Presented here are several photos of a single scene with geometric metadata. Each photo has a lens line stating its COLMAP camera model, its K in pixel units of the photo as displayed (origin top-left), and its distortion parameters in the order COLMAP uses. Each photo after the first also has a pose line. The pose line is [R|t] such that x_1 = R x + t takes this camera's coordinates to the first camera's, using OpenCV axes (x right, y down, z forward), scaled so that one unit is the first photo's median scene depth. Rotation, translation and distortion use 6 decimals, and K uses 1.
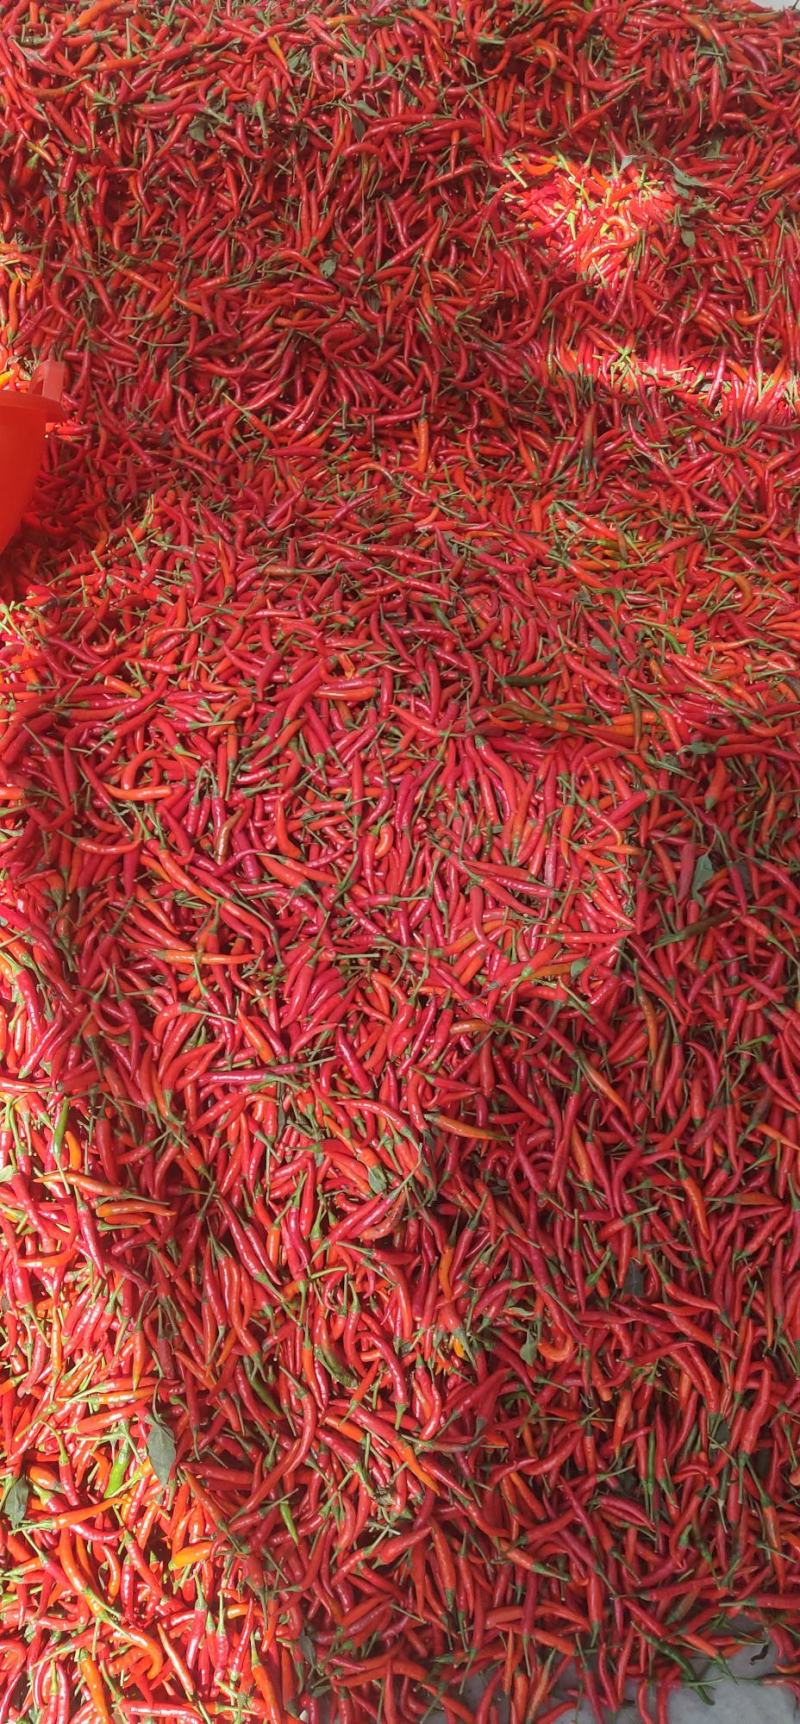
lens RADIAL K [[1282.6, 0, 431.2], [0, 1282.6, 856.2], [0, 0, 1]] dist [0.117237, -0.161238]
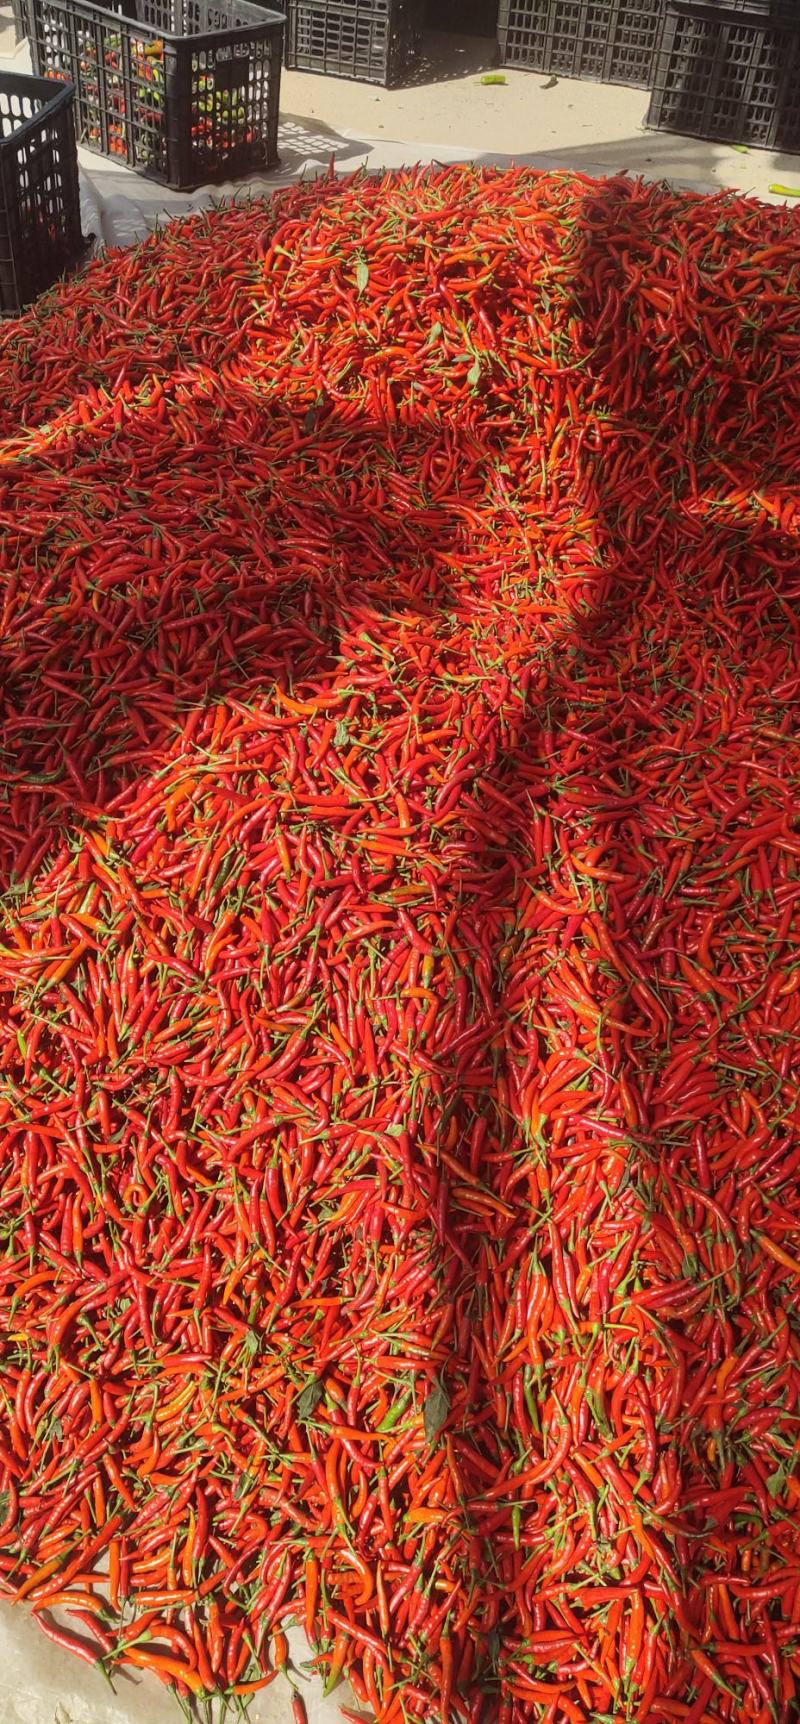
lens RADIAL K [[1282.6, 0, 431.2], [0, 1282.6, 856.2], [0, 0, 1]] dist [0.117237, -0.161238]
pose [[0.904174, 0.315442, -0.288036, -0.032520], [-0.348551, 0.934629, -0.070580, 0.077876], [0.246943, 0.164212, 0.955015, -0.169996]]
